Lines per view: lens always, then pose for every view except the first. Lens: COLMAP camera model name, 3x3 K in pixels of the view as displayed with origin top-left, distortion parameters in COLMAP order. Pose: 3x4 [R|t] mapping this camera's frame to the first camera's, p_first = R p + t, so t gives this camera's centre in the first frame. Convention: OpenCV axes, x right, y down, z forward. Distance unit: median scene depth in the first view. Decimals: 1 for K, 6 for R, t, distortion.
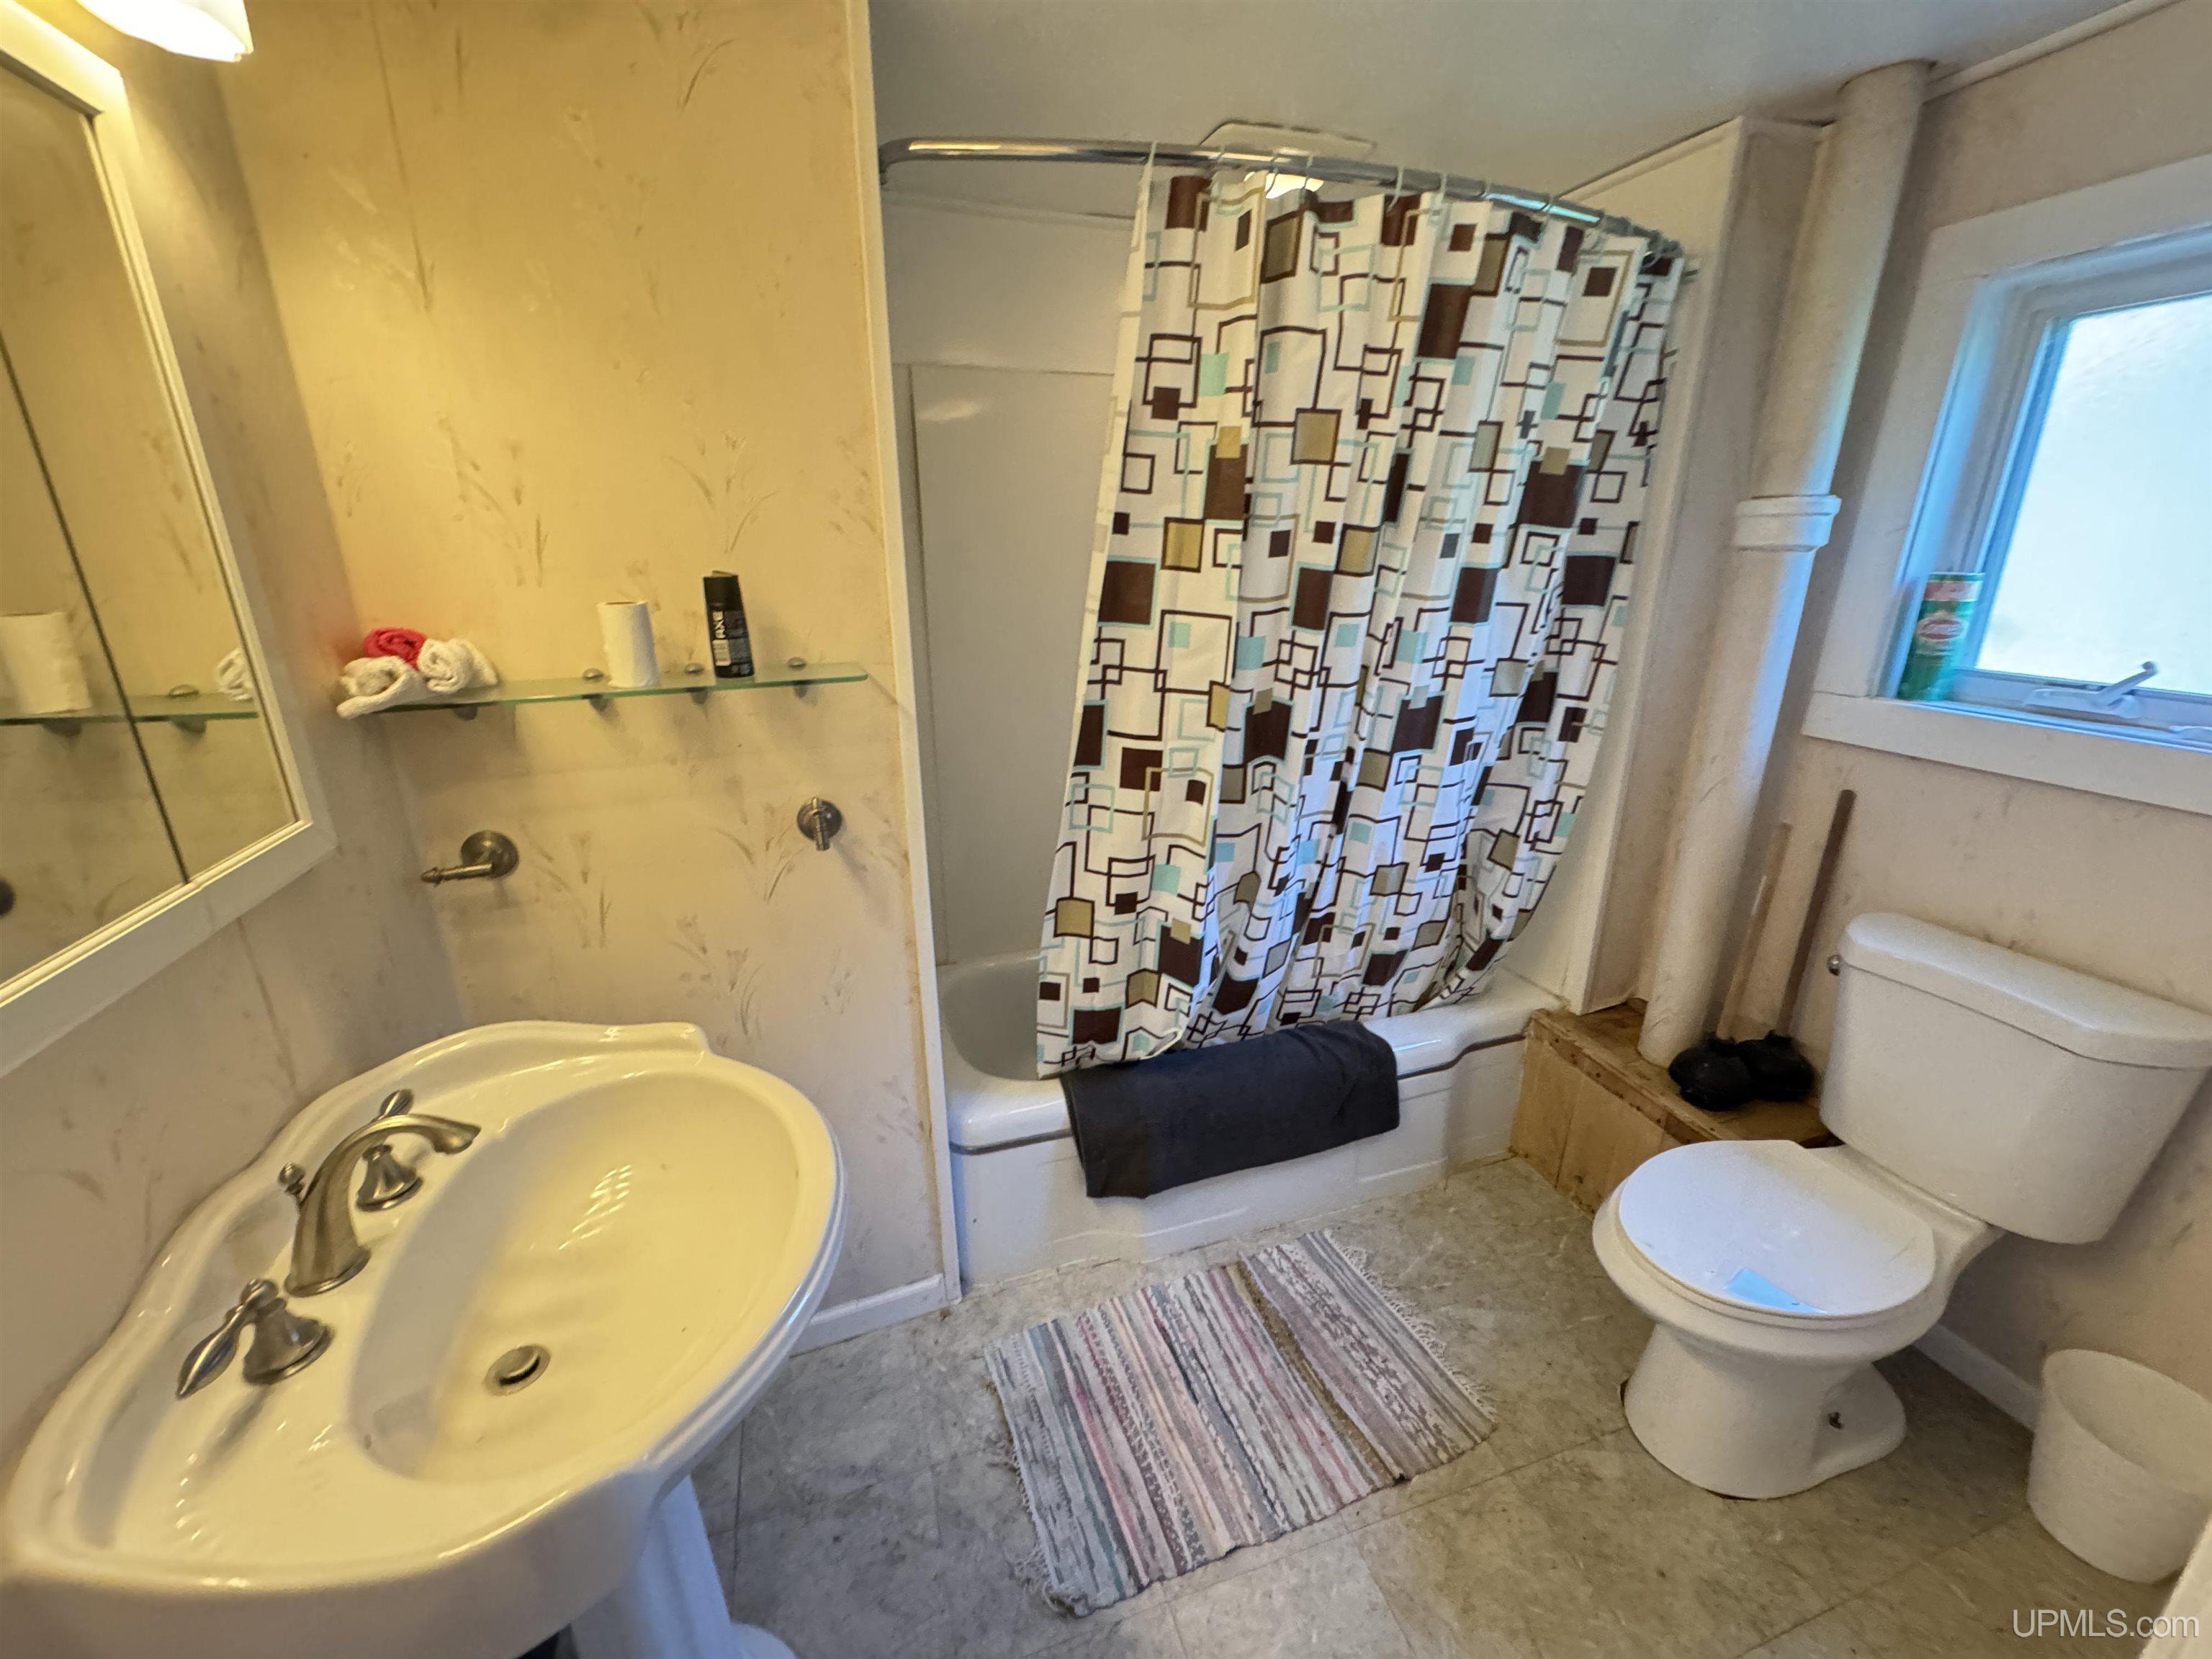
lens RADIAL K [[879.5, 0, 1103.8], [0, 879.5, 827.2], [0, 0, 1]] dist [-0.001883, -0.000107]
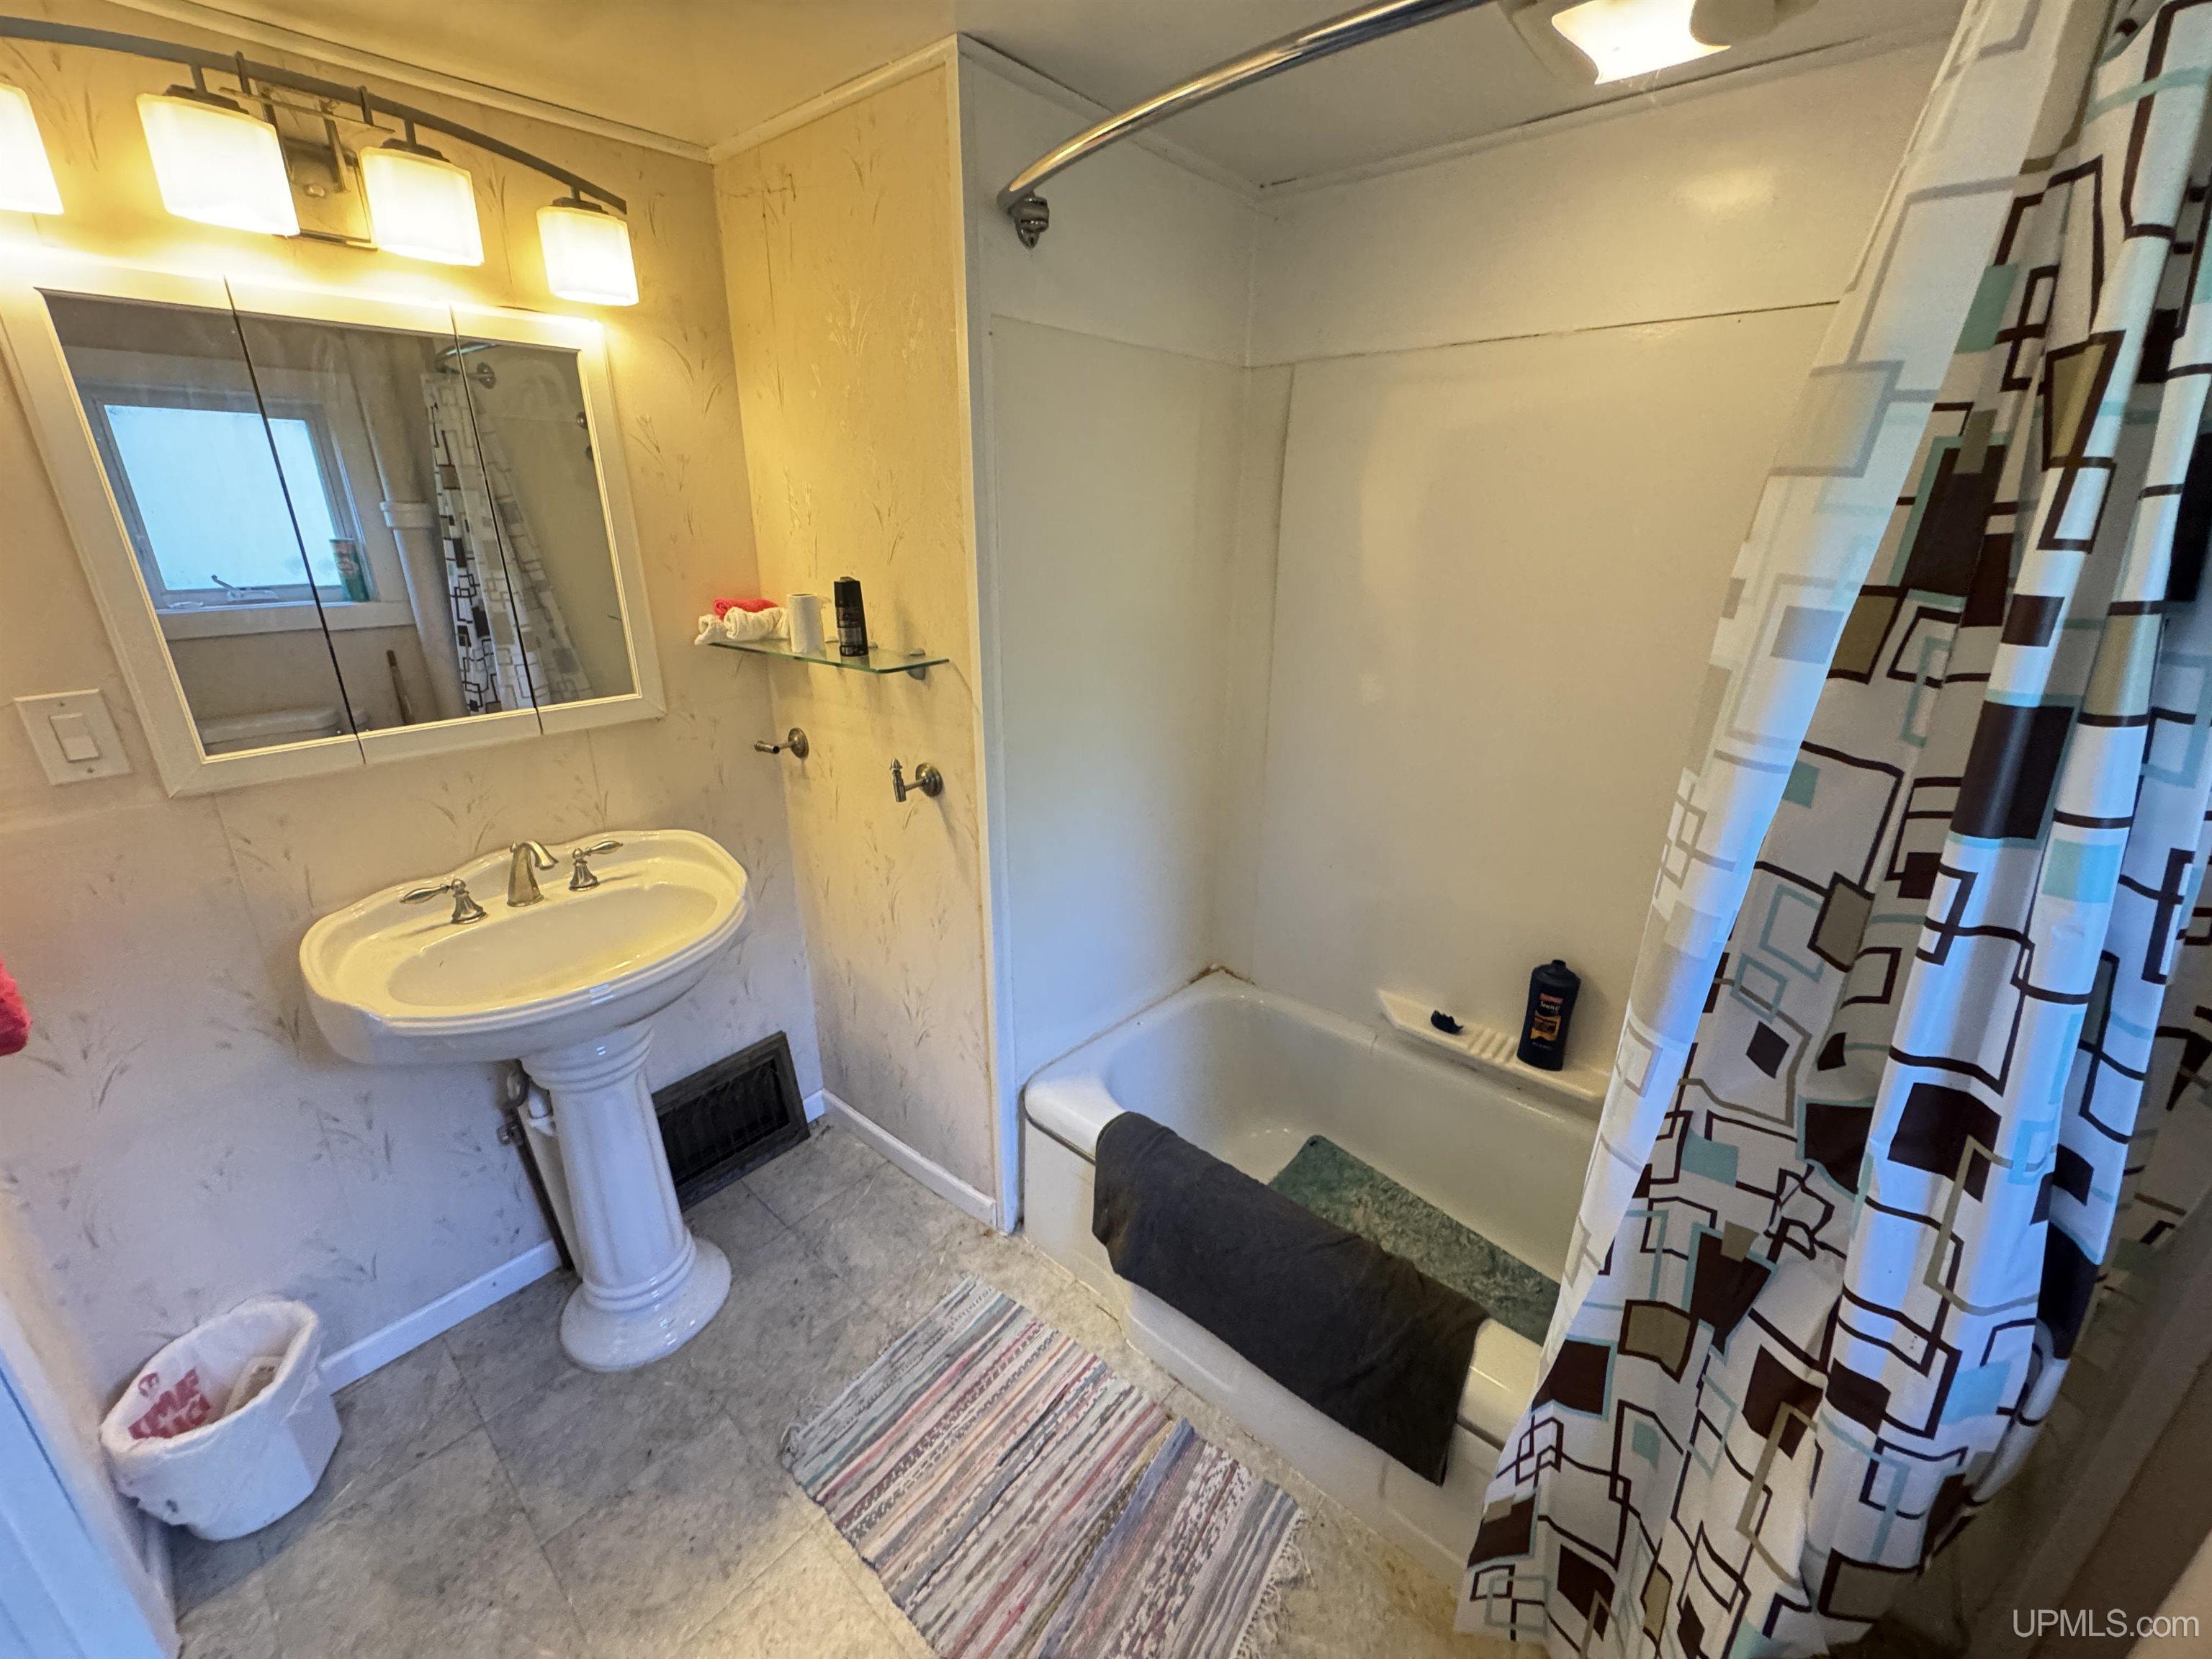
lens RADIAL K [[879.5, 0, 1103.8], [0, 879.5, 827.2], [0, 0, 1]] dist [-0.001883, -0.000107]
pose [[0.508708, 0.300446, -0.806813, 0.760855], [-0.276643, 0.944478, 0.177283, -0.216317], [0.815282, 0.133014, 0.563580, 0.475467]]
